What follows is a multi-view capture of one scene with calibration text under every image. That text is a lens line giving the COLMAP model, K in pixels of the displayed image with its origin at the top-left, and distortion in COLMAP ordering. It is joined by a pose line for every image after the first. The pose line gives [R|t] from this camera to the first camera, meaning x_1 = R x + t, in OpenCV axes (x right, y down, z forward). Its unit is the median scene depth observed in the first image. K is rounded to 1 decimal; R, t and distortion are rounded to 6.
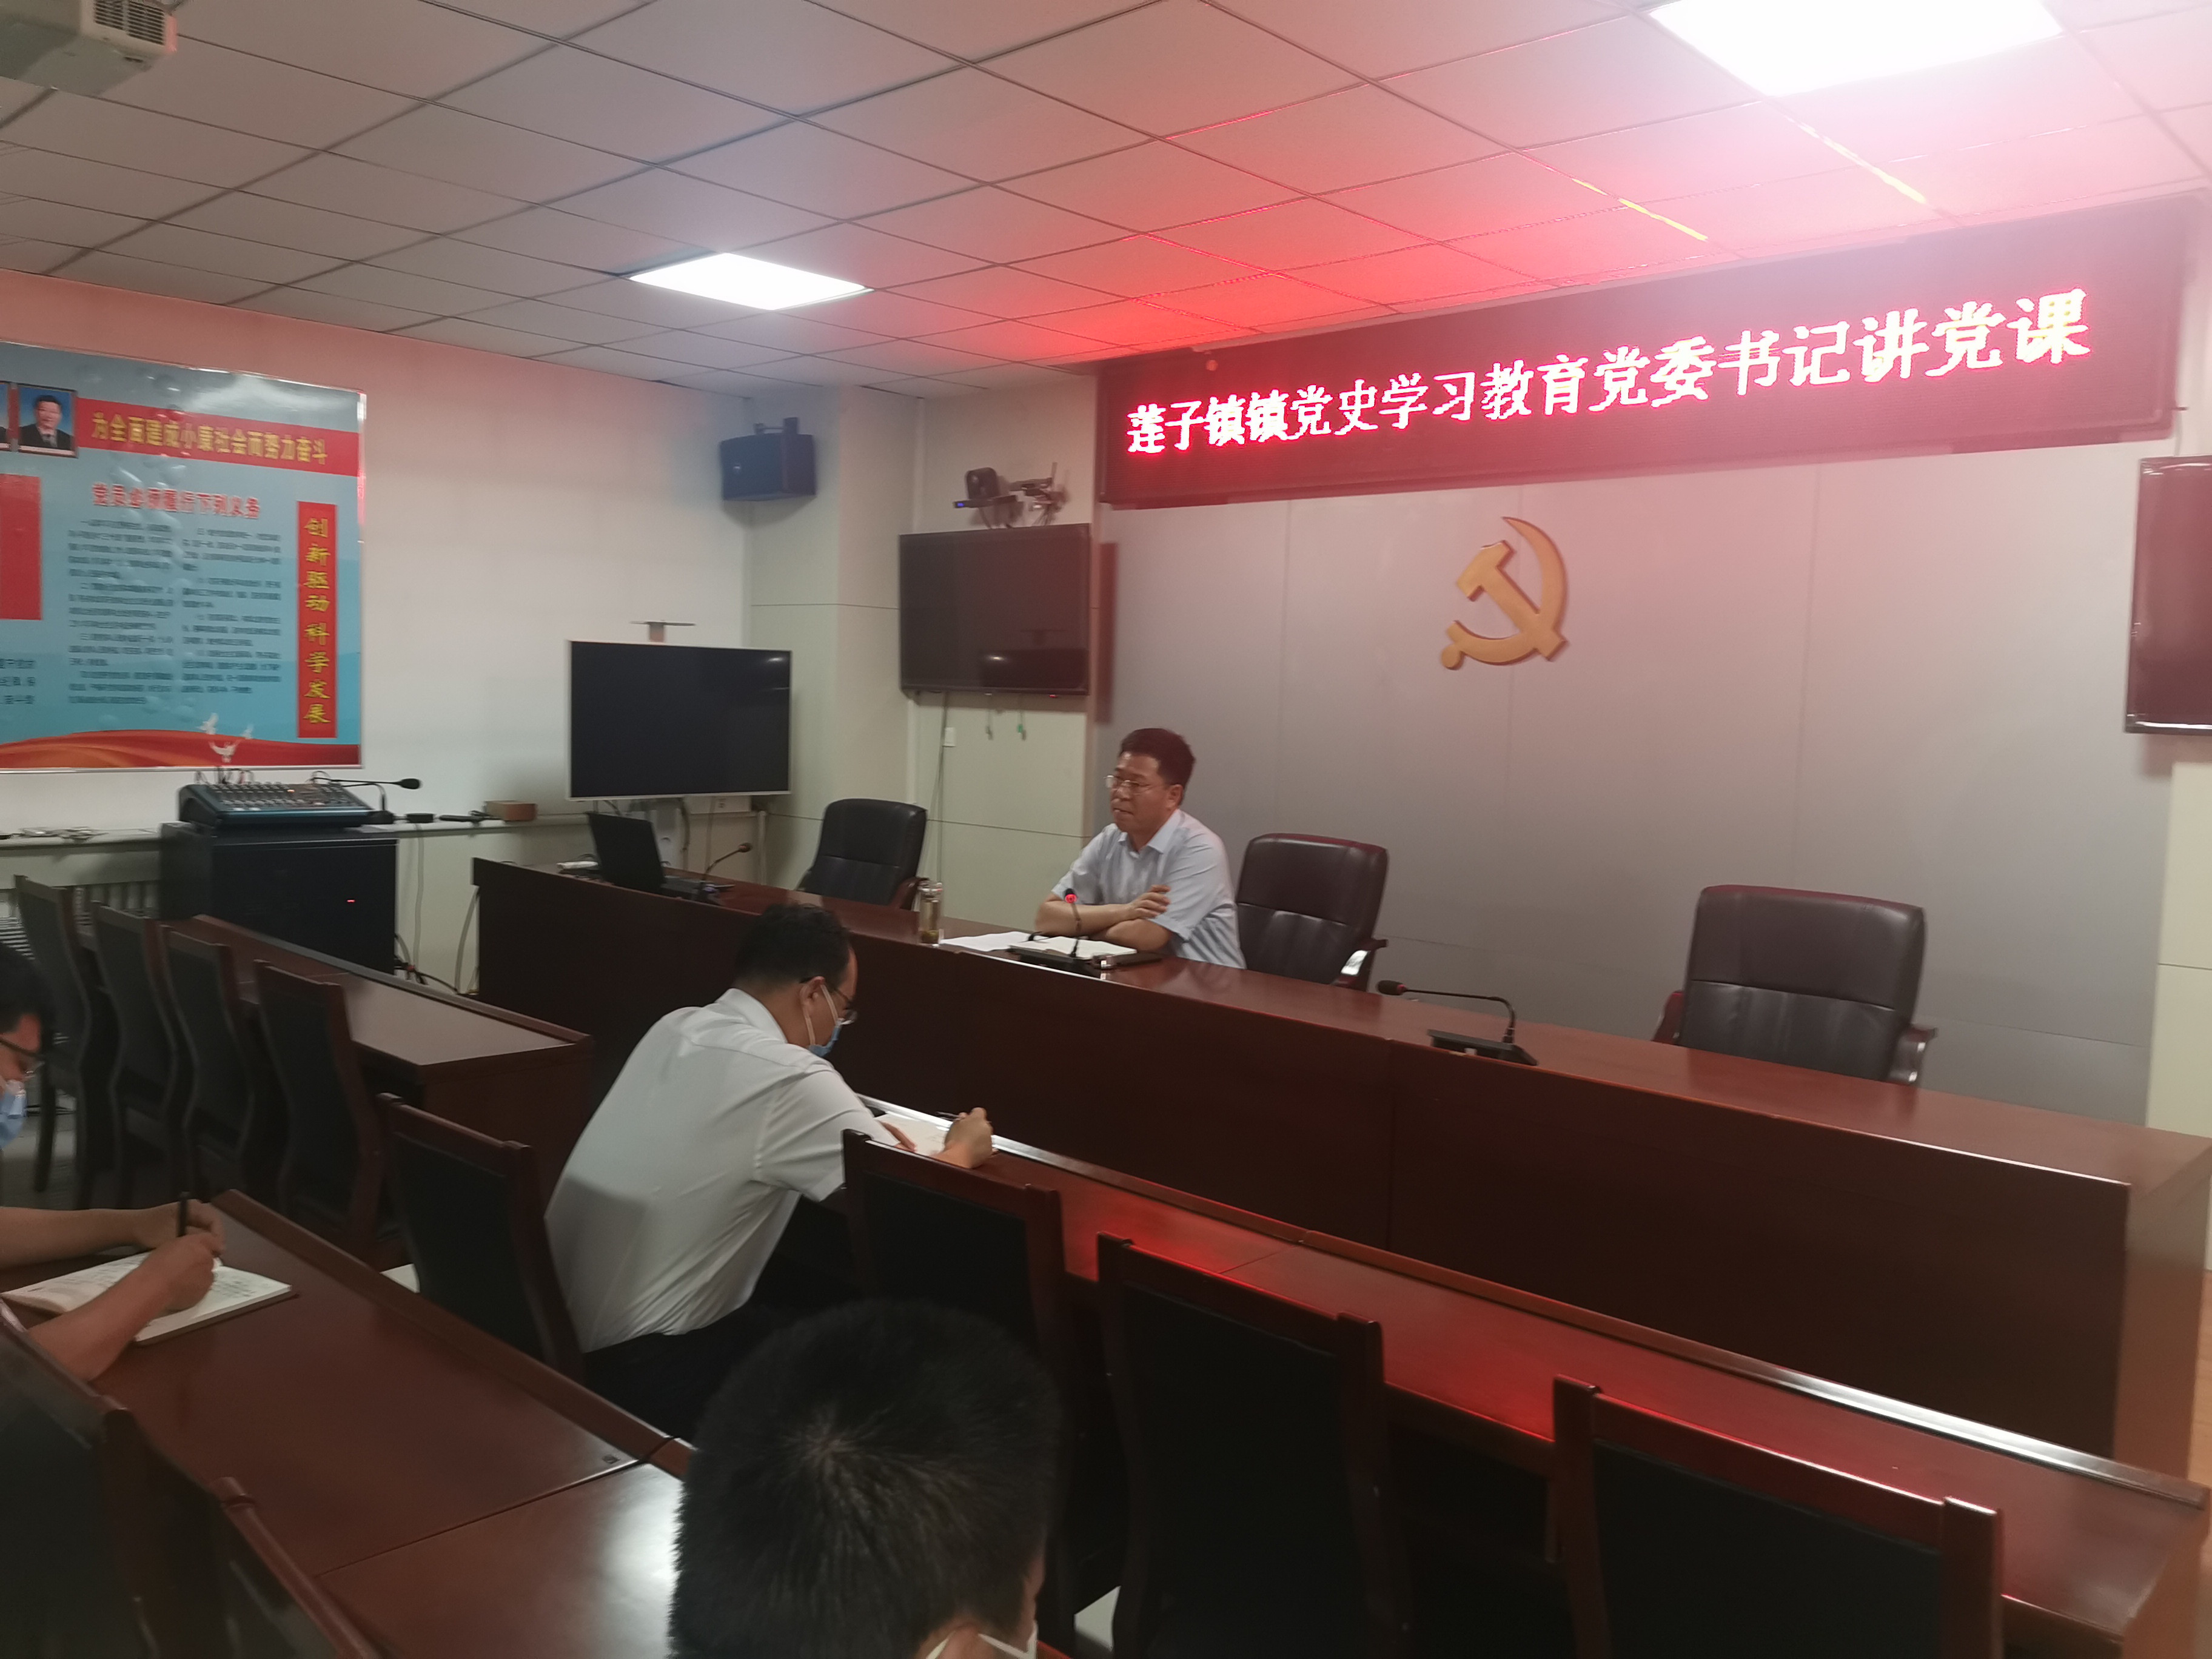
lens RADIAL K [[1756.8, 0, 1115.1], [0, 1756.8, 790.9], [0, 0, 1]] dist [0.088382, -0.110082]
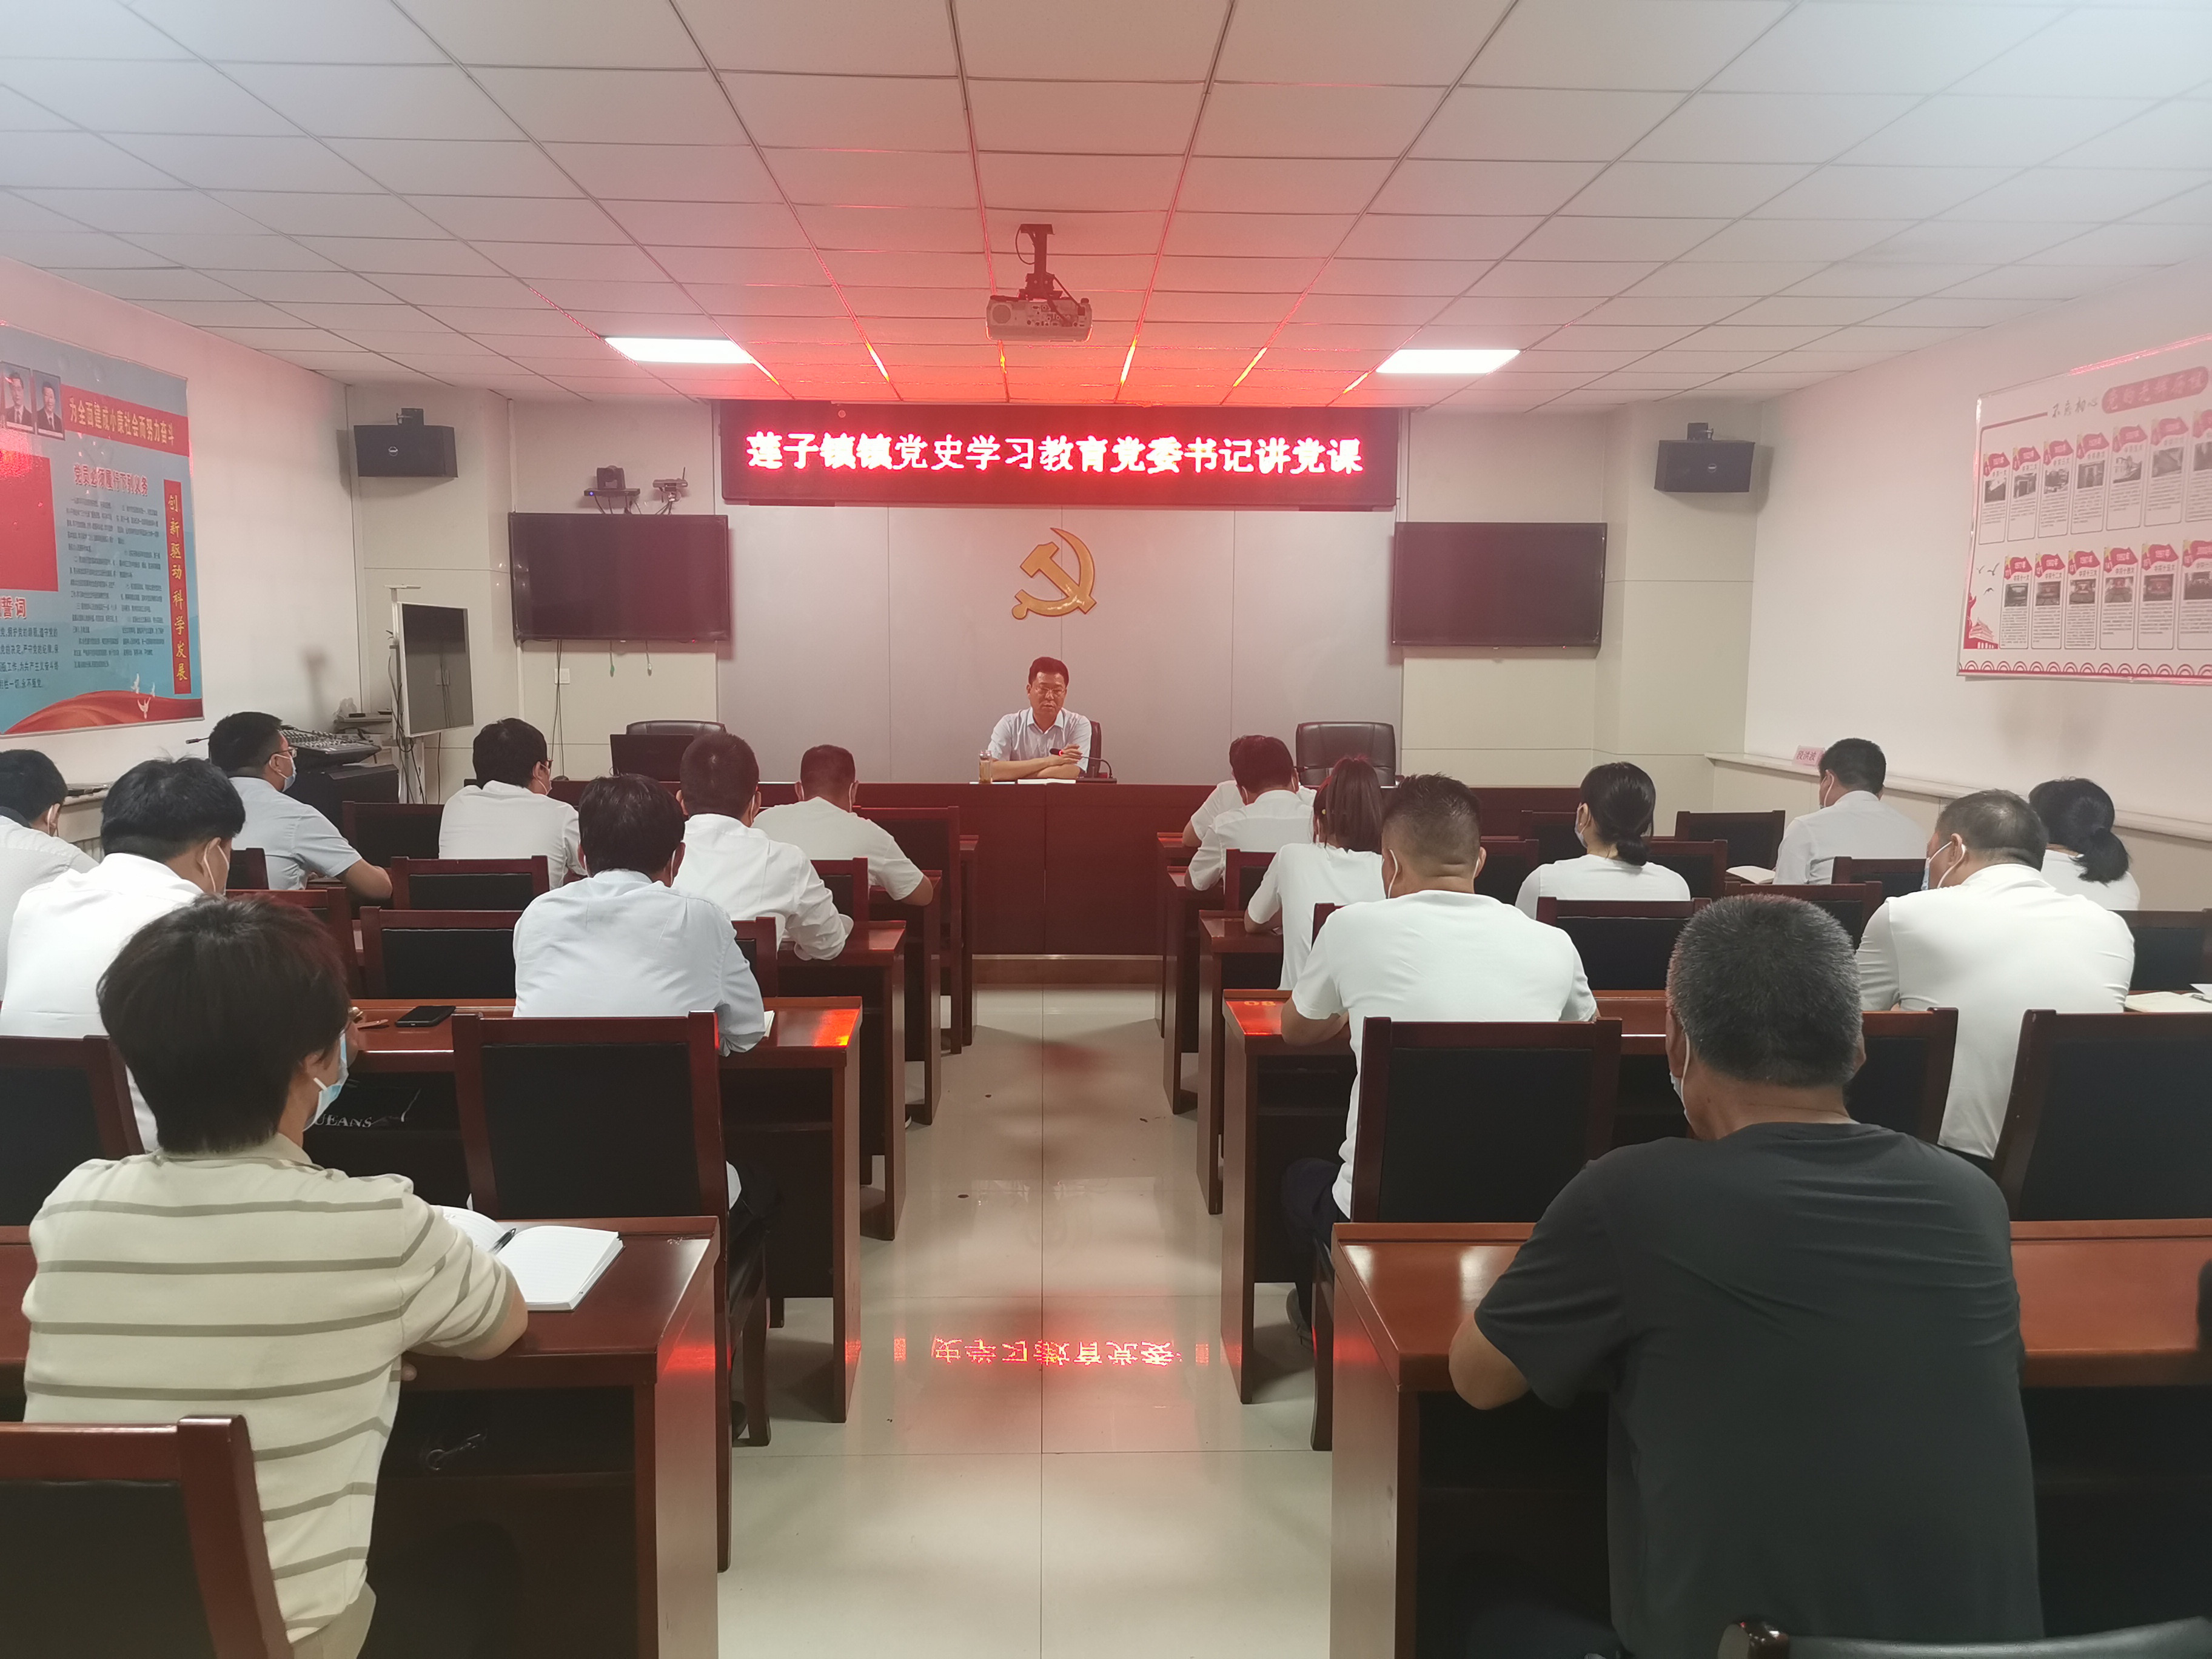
lens RADIAL K [[1726.1, 0, 1096.7], [0, 1726.1, 832.8], [0, 0, 1]] dist [0.050333, -0.084602]
pose [[0.696738, -0.101468, 0.710113, -0.856499], [0.056983, 0.994646, 0.086215, -0.004896], [-0.715058, -0.019605, 0.698790, -0.172878]]
